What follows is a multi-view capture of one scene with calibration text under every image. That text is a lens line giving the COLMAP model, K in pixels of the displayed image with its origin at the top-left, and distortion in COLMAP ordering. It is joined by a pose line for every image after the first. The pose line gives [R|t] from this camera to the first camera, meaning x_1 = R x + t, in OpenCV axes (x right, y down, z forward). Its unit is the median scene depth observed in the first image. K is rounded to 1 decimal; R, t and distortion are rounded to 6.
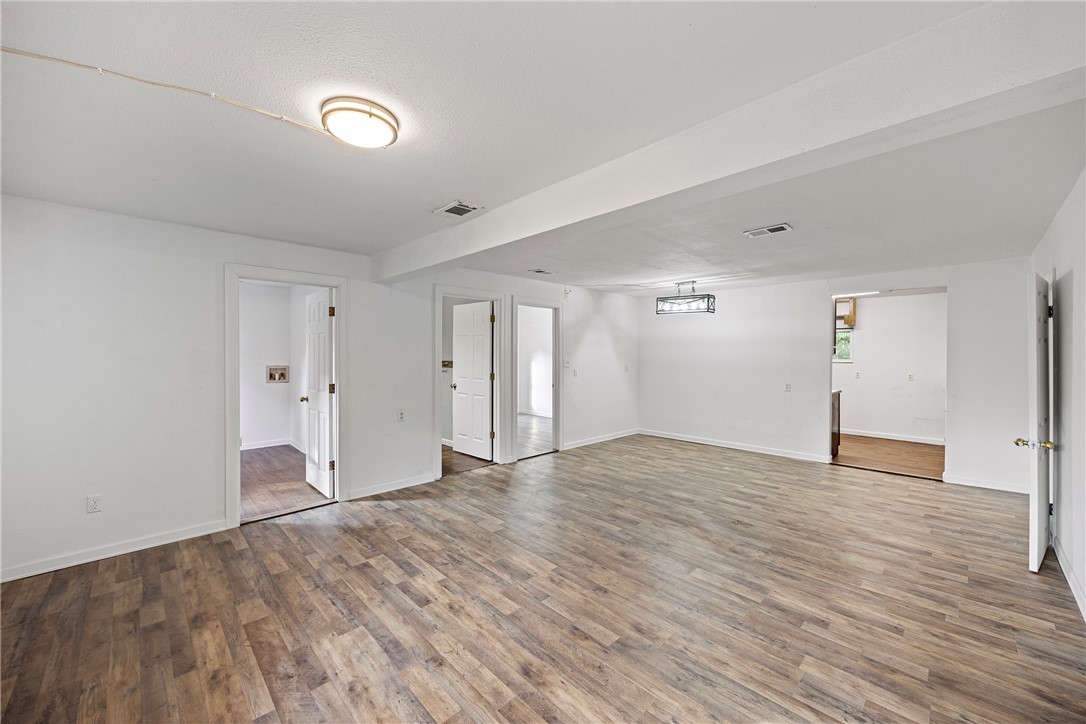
lens RADIAL K [[414.7, 0, 541.6], [0, 414.7, 356.5], [0, 0, 1]] dist [-0.009771, -0.000452]
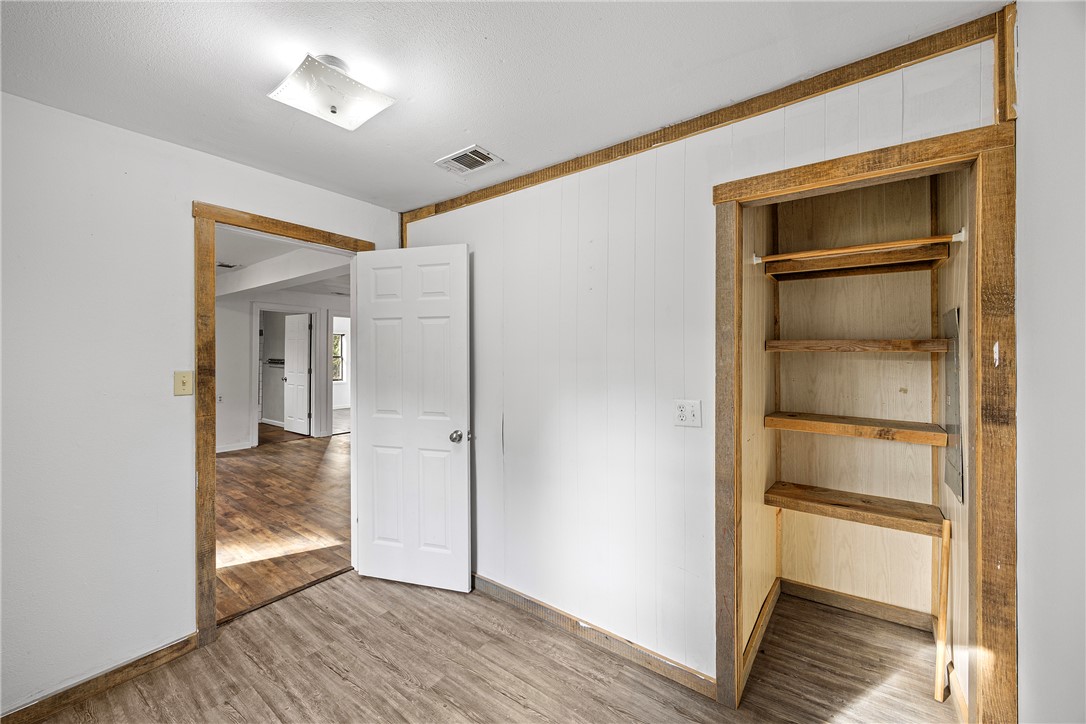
lens RADIAL K [[414.7, 0, 545.8], [0, 414.7, 362.4], [0, 0, 1]] dist [-0.009771, -0.000452]
pose [[0.985463, -0.002365, 0.169872, 0.399941], [-0.000555, 0.999853, 0.017137, -0.002743], [-0.169888, -0.016982, 0.985317, -0.422782]]
